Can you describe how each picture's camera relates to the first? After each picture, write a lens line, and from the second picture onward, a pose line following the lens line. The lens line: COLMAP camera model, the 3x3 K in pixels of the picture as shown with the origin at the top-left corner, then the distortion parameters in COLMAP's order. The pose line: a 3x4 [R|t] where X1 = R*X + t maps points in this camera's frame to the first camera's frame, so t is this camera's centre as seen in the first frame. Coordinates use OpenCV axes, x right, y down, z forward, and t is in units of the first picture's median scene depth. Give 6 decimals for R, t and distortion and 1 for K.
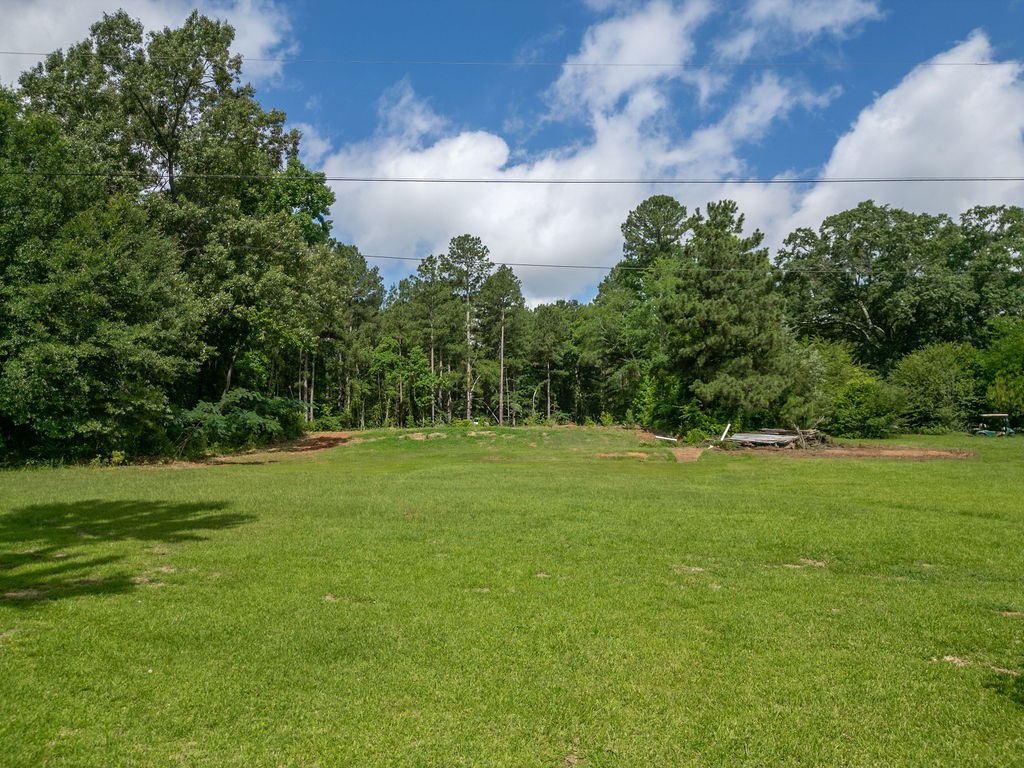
lens RADIAL K [[720.6, 0, 509.8], [0, 720.6, 386.7], [0, 0, 1]] dist [0.079222, -0.083147]
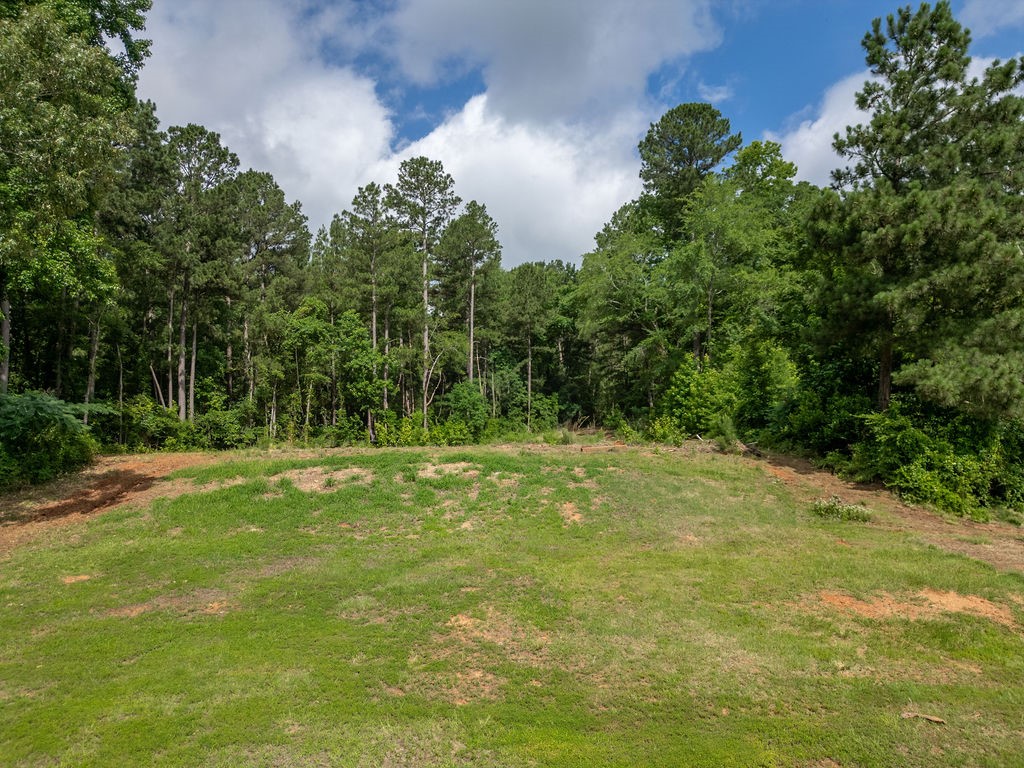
lens RADIAL K [[720.6, 0, 509.8], [0, 720.6, 386.7], [0, 0, 1]] dist [0.079222, -0.083147]
pose [[0.998449, 0.003014, 0.055596, -0.013079], [-0.004659, 0.999554, 0.029486, -0.002642], [-0.055482, -0.029699, 0.998018, 0.275255]]
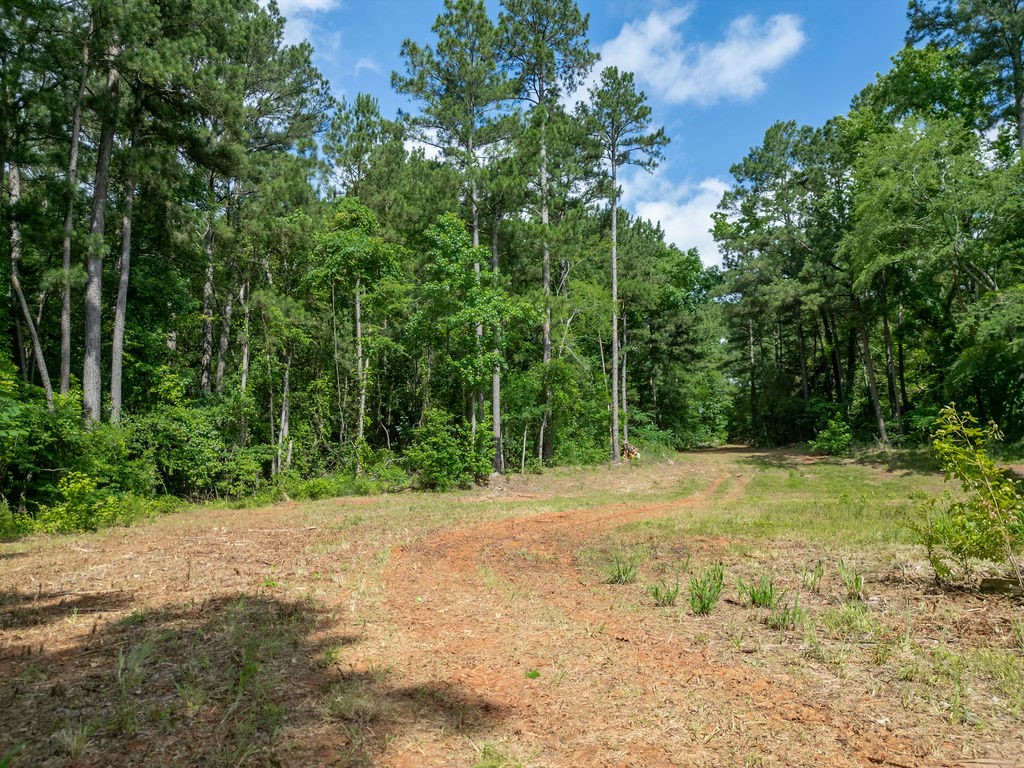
lens RADIAL K [[720.6, 0, 509.8], [0, 720.6, 386.7], [0, 0, 1]] dist [0.079222, -0.083147]
pose [[0.980658, 0.020700, 0.194629, -0.160993], [-0.019977, 0.999784, -0.005678, 0.029324], [-0.194705, 0.001680, 0.980860, 0.623220]]
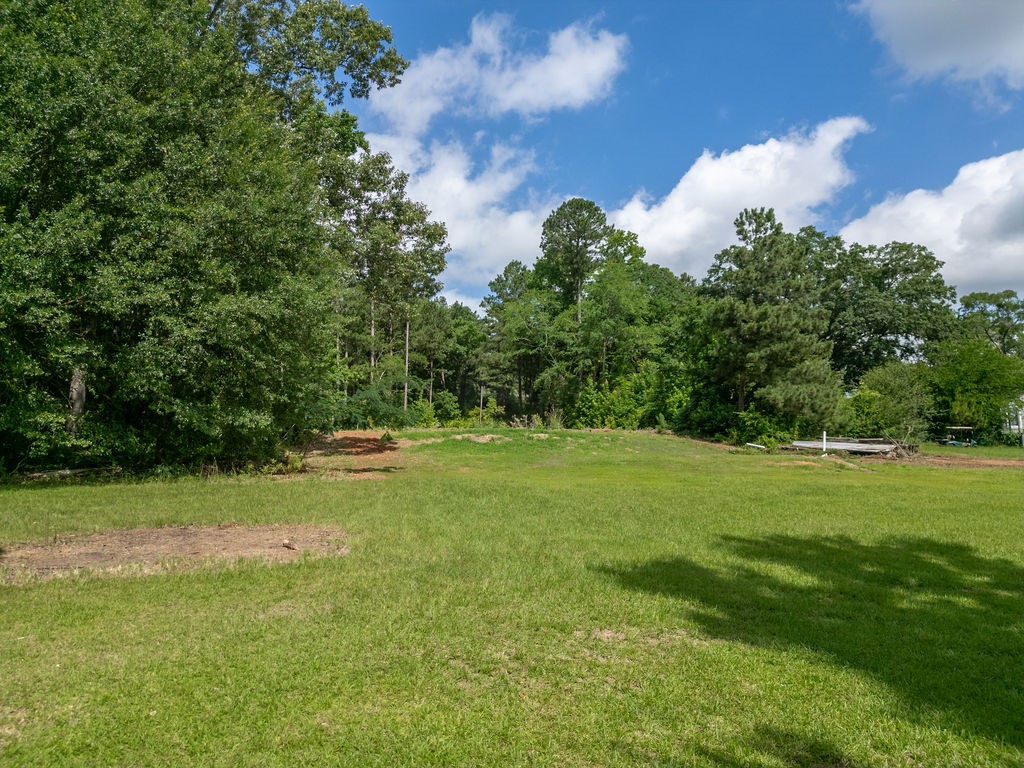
lens RADIAL K [[720.6, 0, 509.8], [0, 720.6, 386.7], [0, 0, 1]] dist [0.079222, -0.083147]
pose [[0.943206, 0.039276, 0.329877, -0.198366], [-0.038297, 0.999222, -0.009469, 0.007076], [-0.329992, -0.003702, 0.943976, 0.091549]]
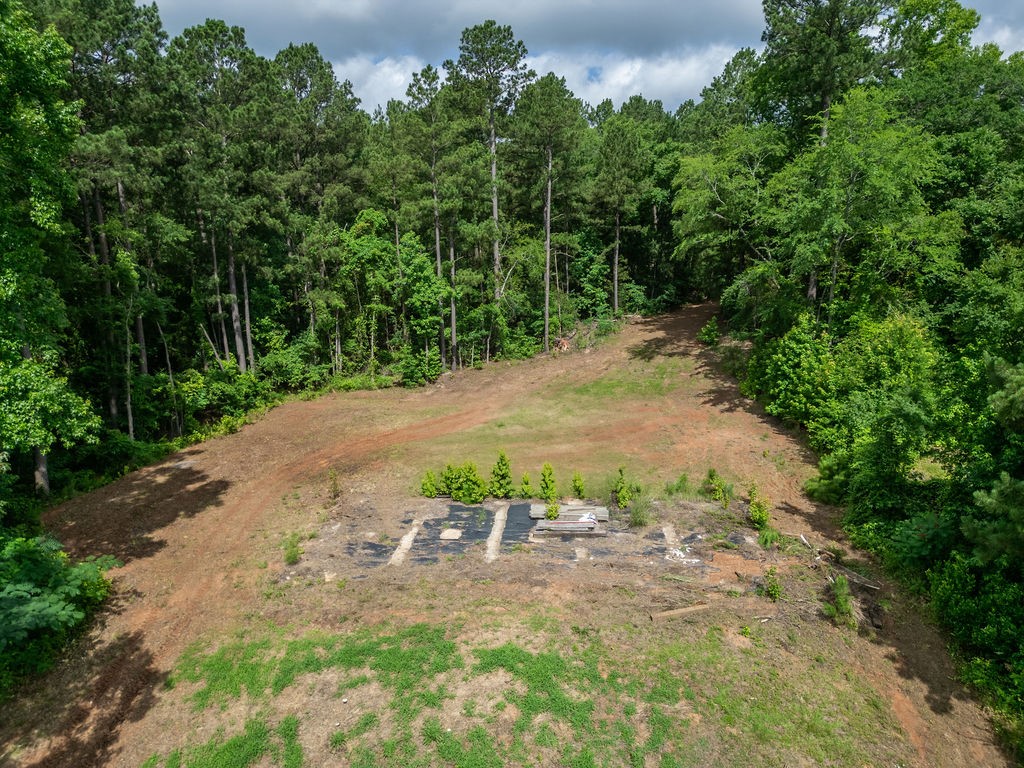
lens RADIAL K [[720.6, 0, 509.8], [0, 720.6, 386.7], [0, 0, 1]] dist [0.079222, -0.083147]
pose [[0.997303, 0.004729, -0.073247, 0.003087], [0.018693, 0.948650, 0.315774, -0.121165], [0.070979, -0.316292, 0.946003, 0.358262]]
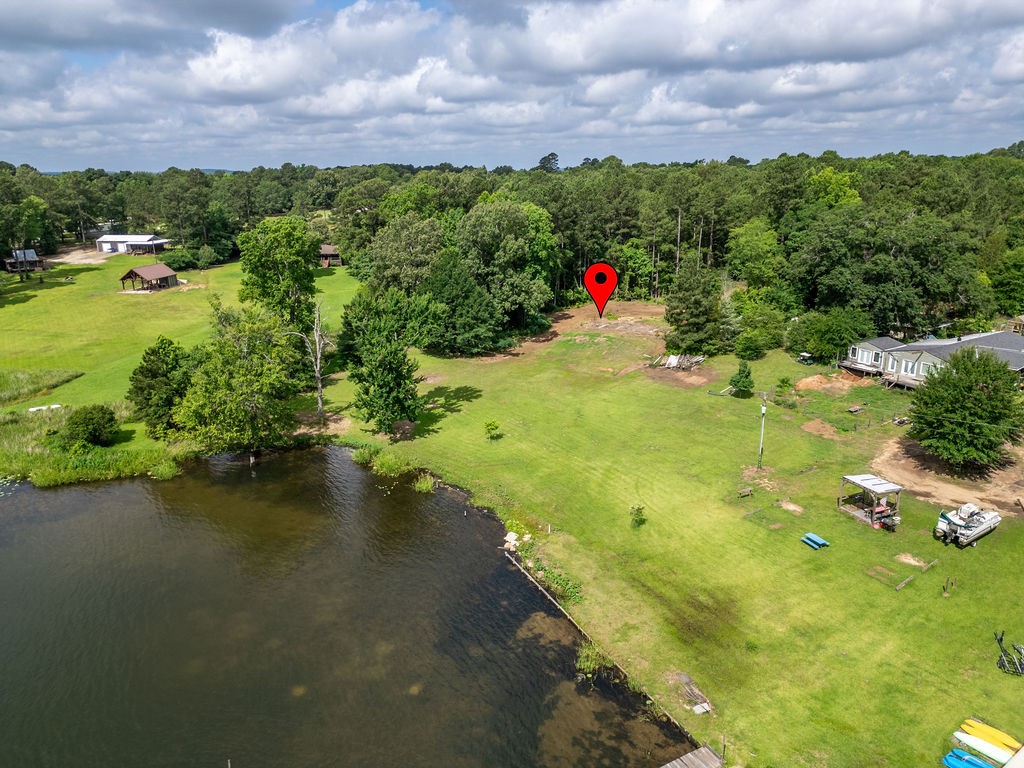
lens RADIAL K [[720.6, 0, 509.8], [0, 720.6, 386.7], [0, 0, 1]] dist [0.079222, -0.083147]
pose [[0.830833, 0.147543, -0.536608, 0.619227], [0.077417, 0.924201, 0.373978, -0.436191], [0.551111, -0.352256, 0.756434, -0.700087]]
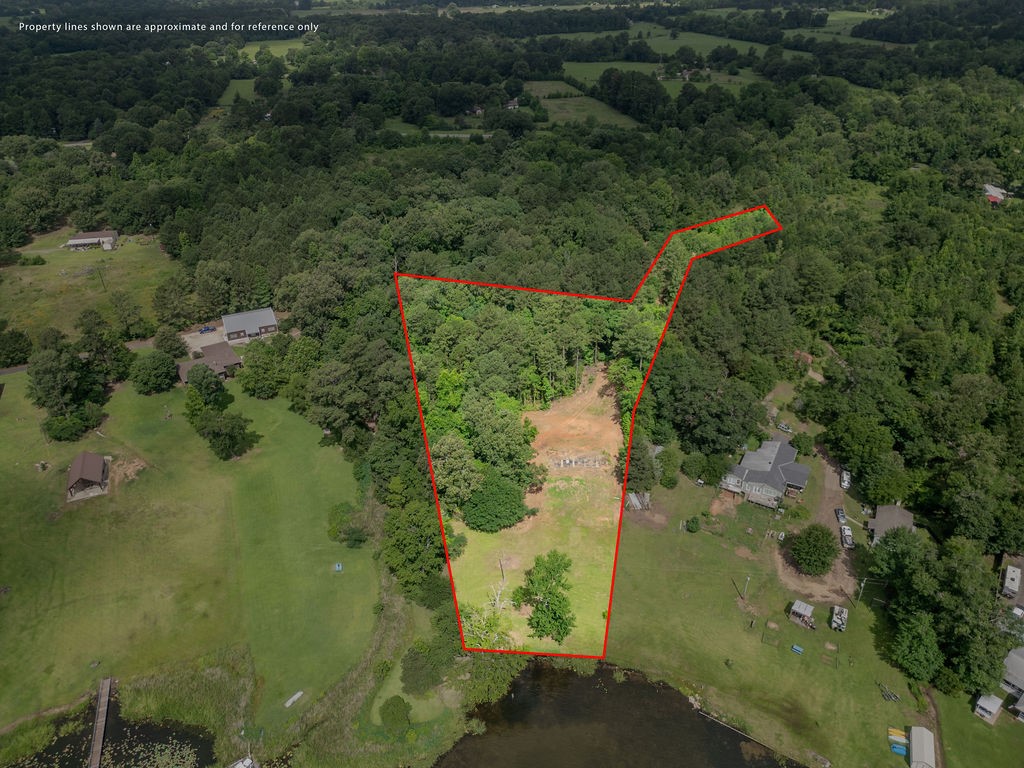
lens RADIAL K [[720.6, 0, 509.8], [0, 720.6, 386.7], [0, 0, 1]] dist [0.079222, -0.083147]
pose [[0.998066, 0.026128, -0.056413, -0.106234], [0.013441, 0.795251, 0.606132, -1.570309], [0.060700, -0.605718, 0.793361, -1.080521]]
